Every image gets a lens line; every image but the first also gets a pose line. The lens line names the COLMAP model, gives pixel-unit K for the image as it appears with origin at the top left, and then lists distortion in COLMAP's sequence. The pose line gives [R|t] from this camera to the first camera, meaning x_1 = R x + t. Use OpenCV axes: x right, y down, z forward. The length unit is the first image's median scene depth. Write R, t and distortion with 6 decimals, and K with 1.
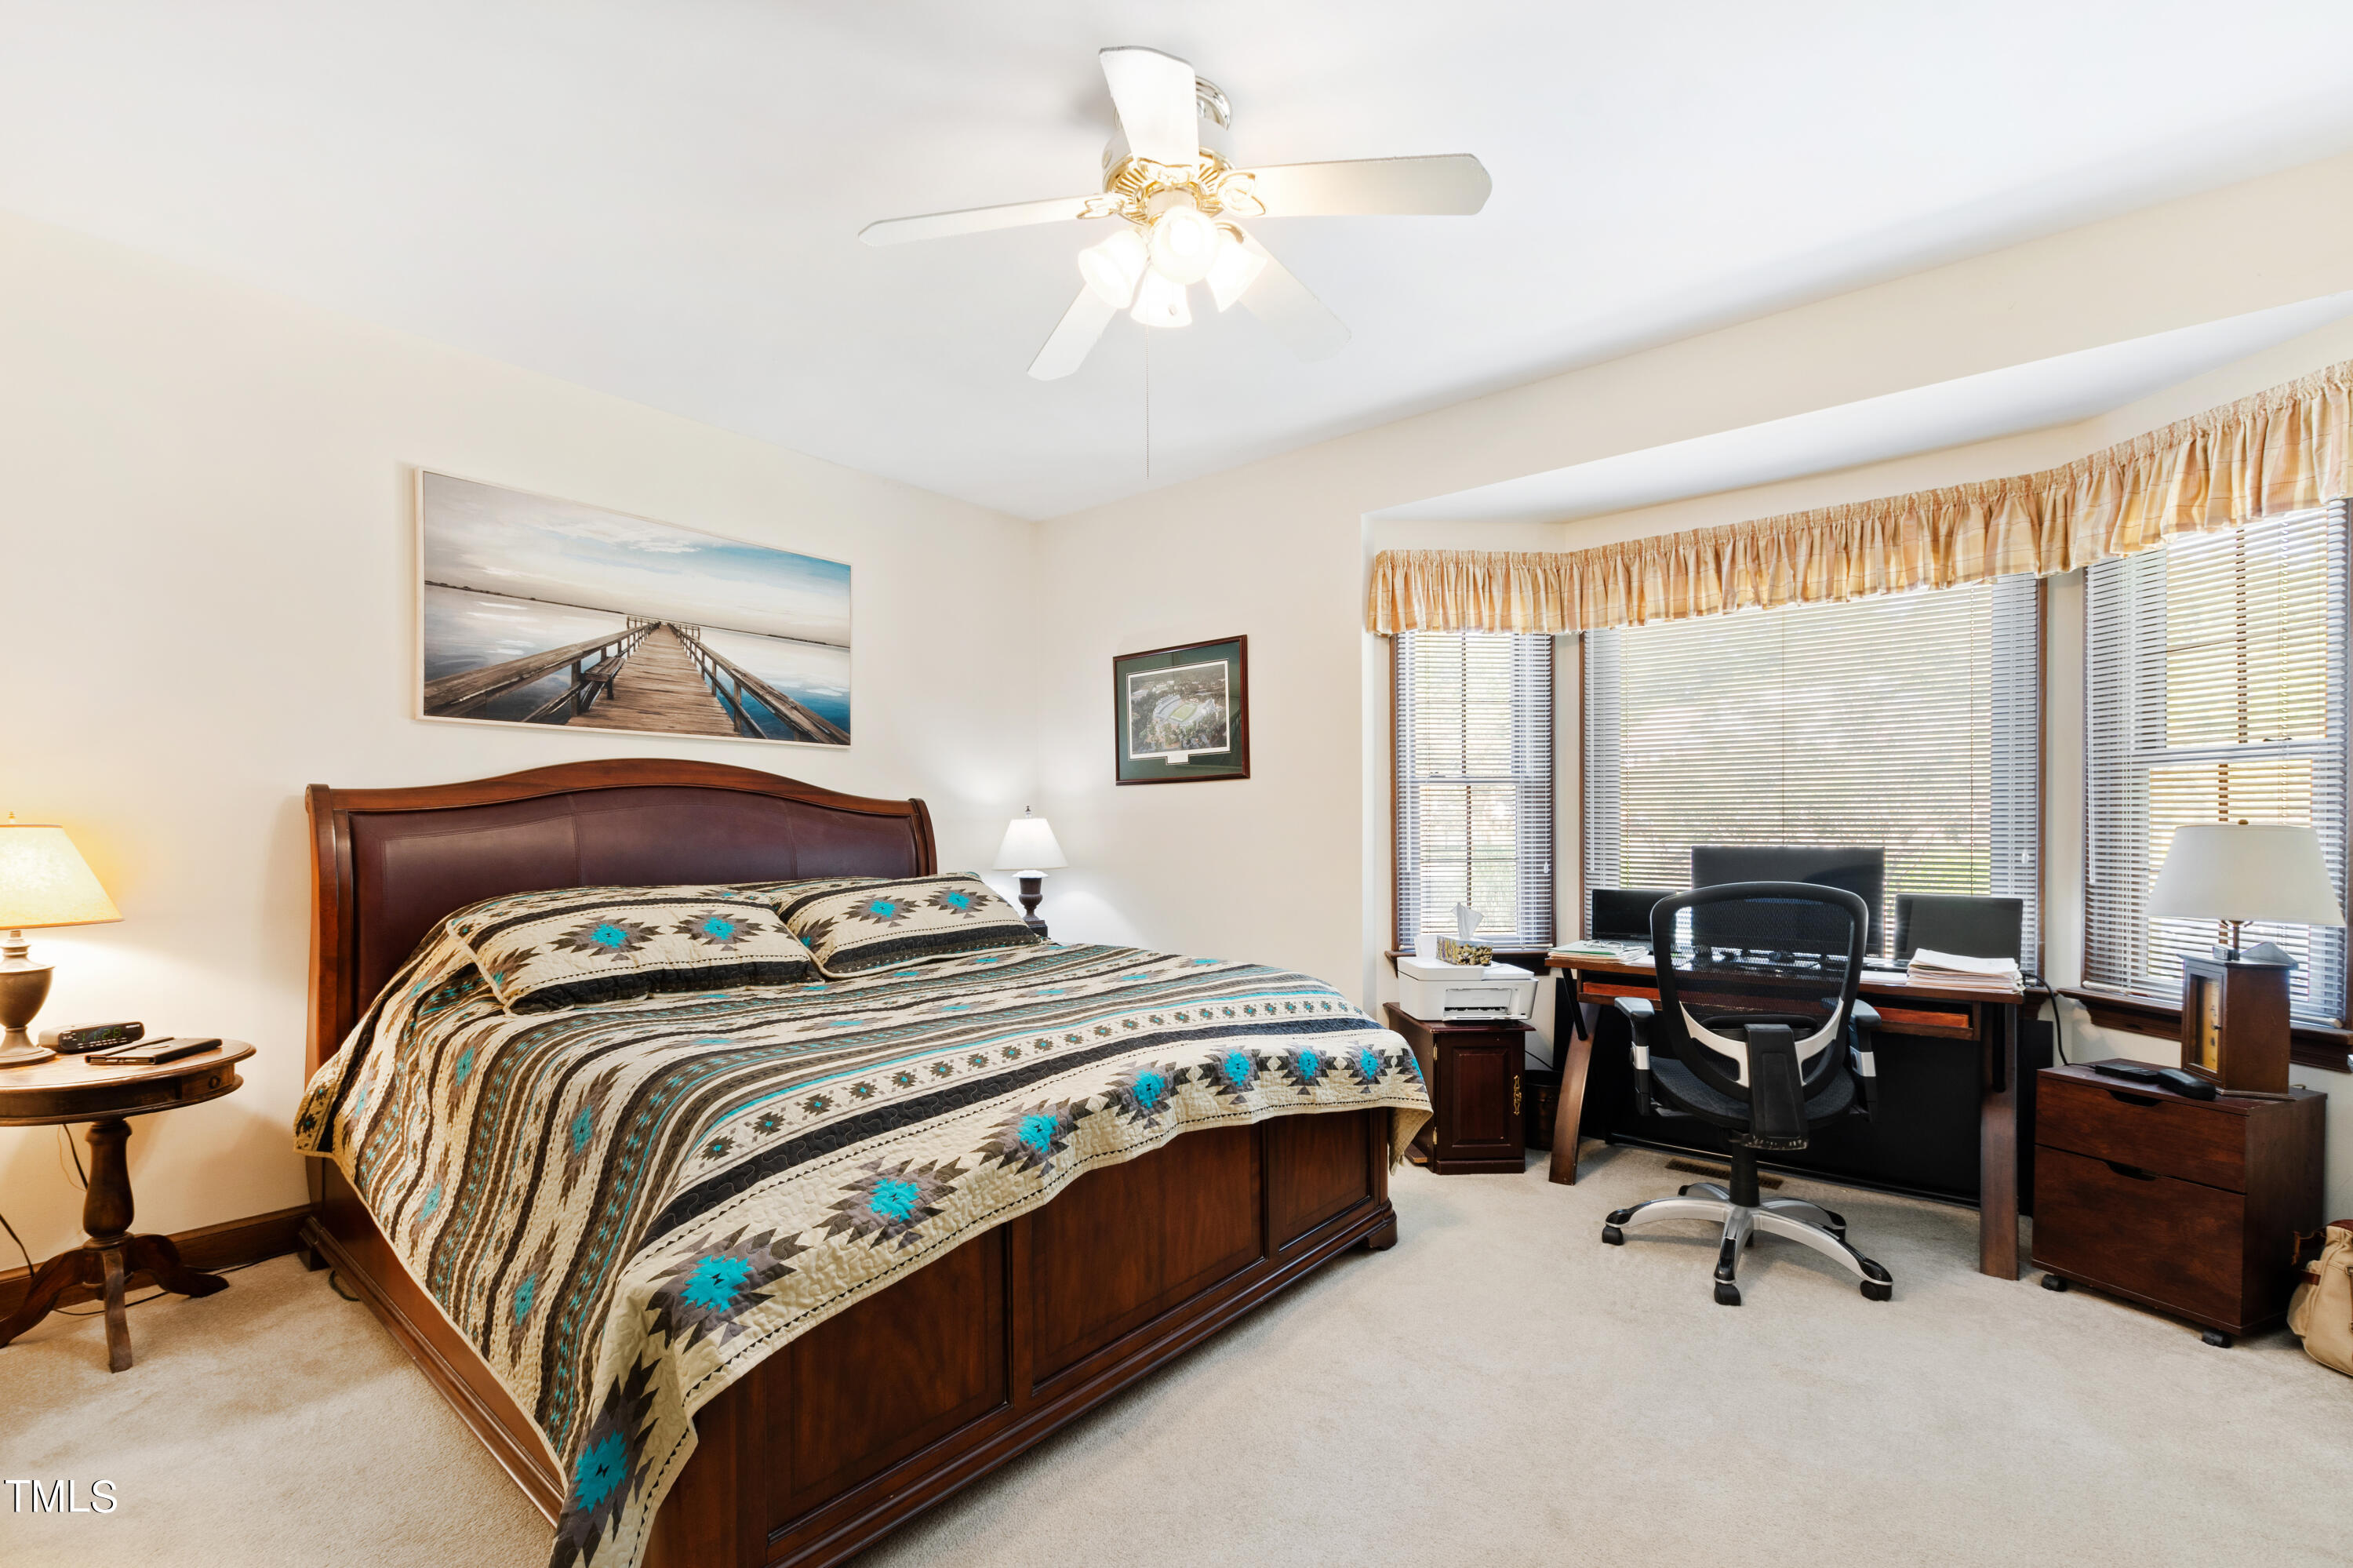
lens RADIAL K [[1031.2, 0, 1180.3], [0, 1031.2, 829.7], [0, 0, 1]] dist [0.012138, -0.003492]
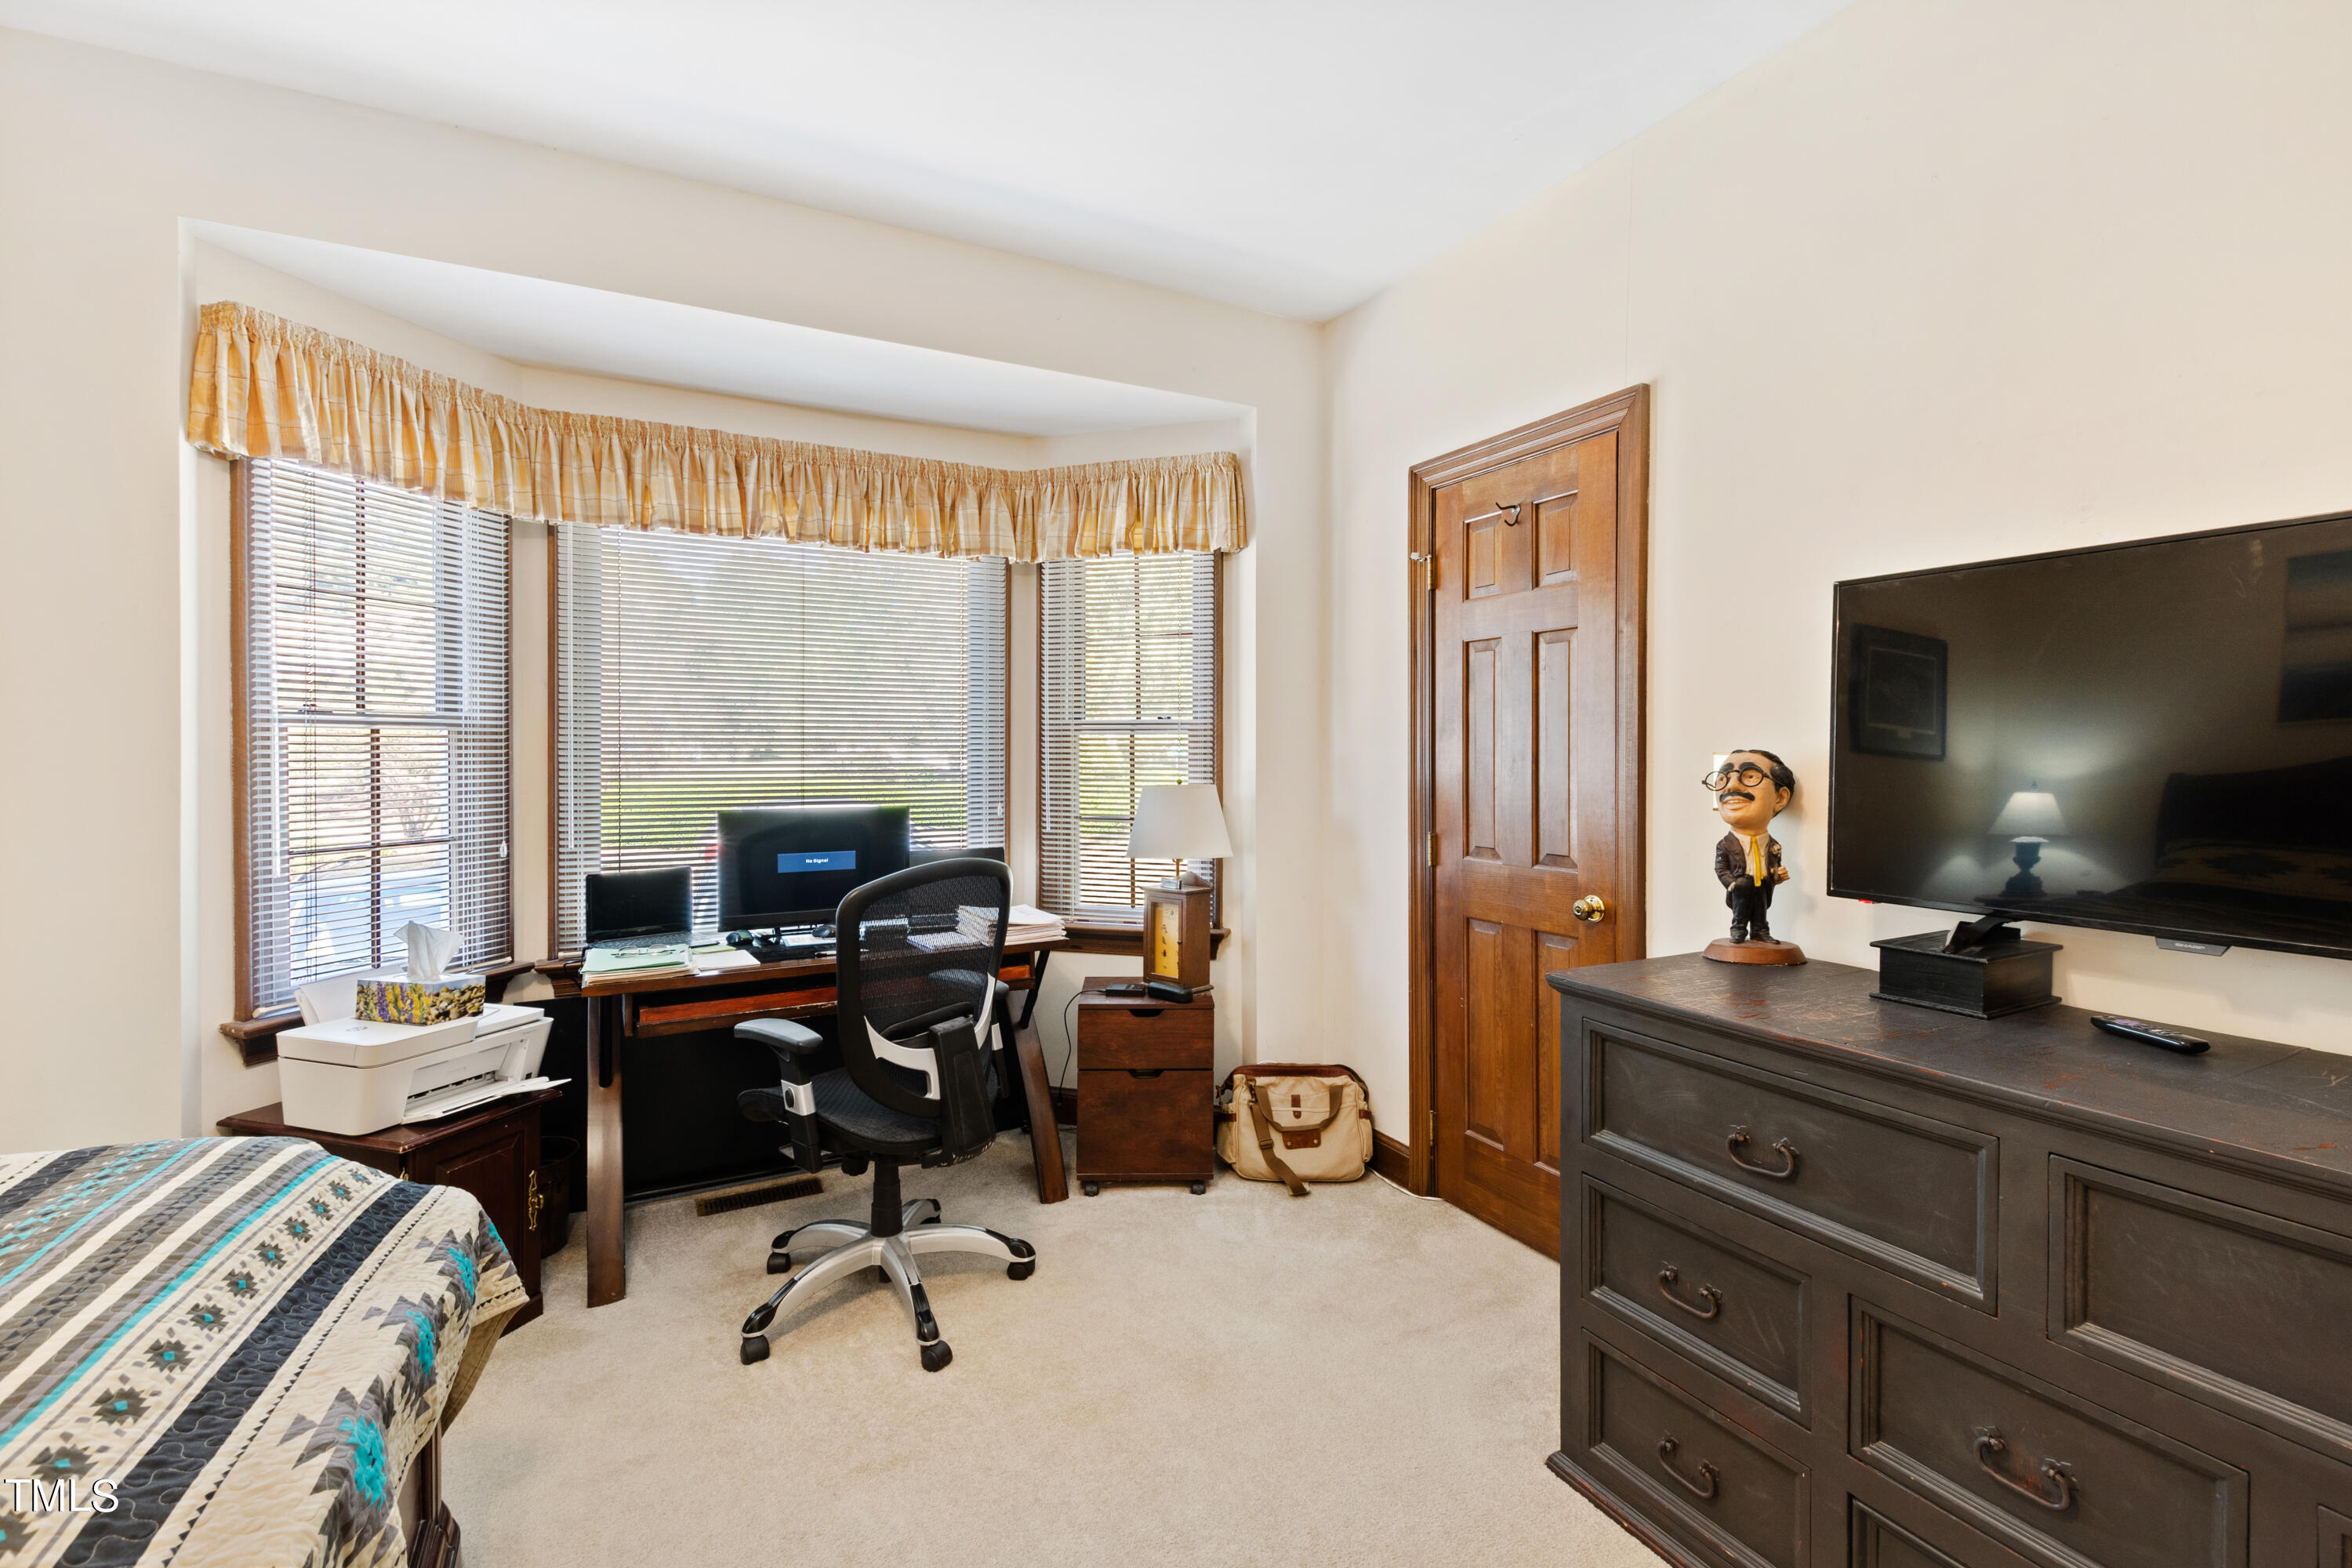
lens RADIAL K [[1030.7, 0, 1224.6], [0, 1030.7, 755.3], [0, 0, 1]] dist [0.012138, -0.003492]
pose [[0.403905, 0.004813, 0.914788, -0.108270], [0.005323, 0.999957, -0.007612, -0.022547], [-0.914785, 0.007944, 0.403862, 0.326774]]
